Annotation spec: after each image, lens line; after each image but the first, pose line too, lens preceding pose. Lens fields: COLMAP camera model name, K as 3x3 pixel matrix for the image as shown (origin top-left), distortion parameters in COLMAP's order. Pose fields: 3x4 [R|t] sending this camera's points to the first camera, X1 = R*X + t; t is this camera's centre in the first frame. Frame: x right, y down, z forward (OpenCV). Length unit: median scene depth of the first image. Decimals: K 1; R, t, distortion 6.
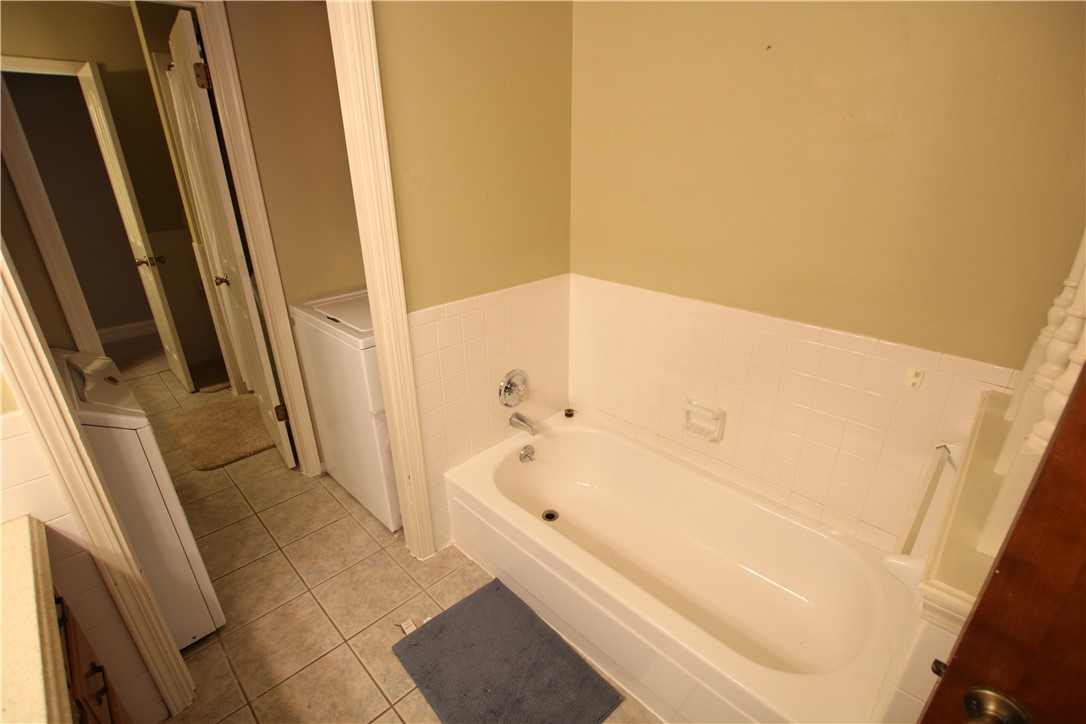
lens RADIAL K [[499.4, 0, 542.1], [0, 499.4, 370.5], [0, 0, 1]] dist [-0.030559, 0.000016]
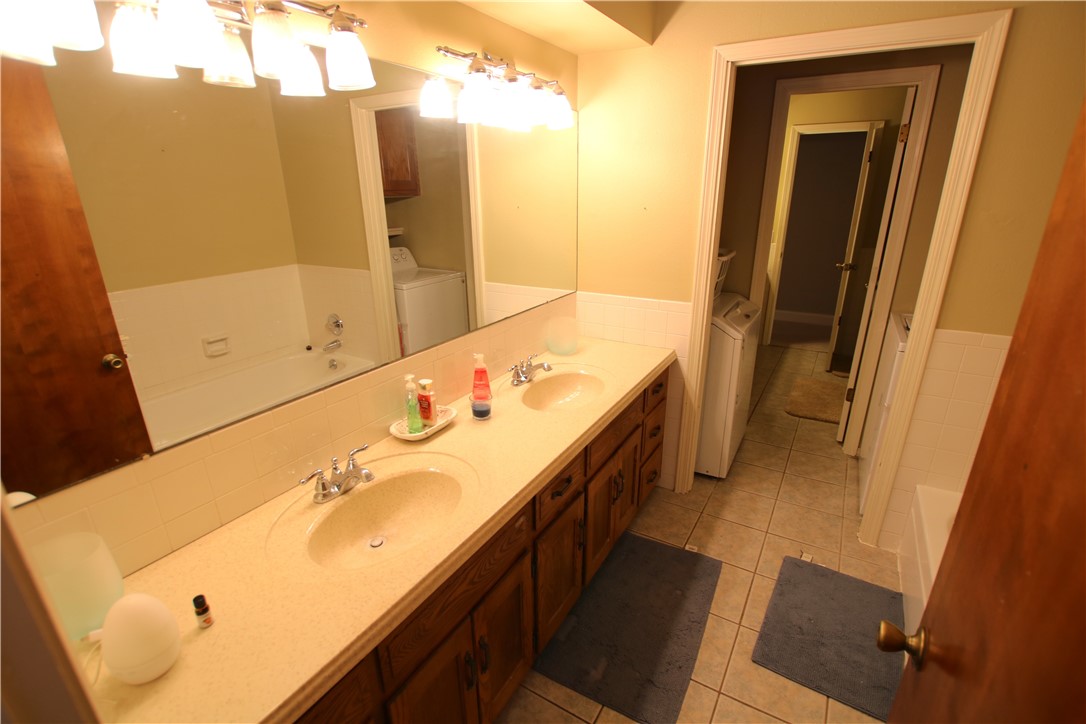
lens RADIAL K [[499.4, 0, 542.1], [0, 499.4, 370.5], [0, 0, 1]] dist [-0.030559, 0.000016]
pose [[0.230429, 0.333020, -0.914331, 0.554142], [-0.380507, 0.895639, 0.230317, 0.055850], [0.895610, 0.294837, 0.333097, -0.164047]]
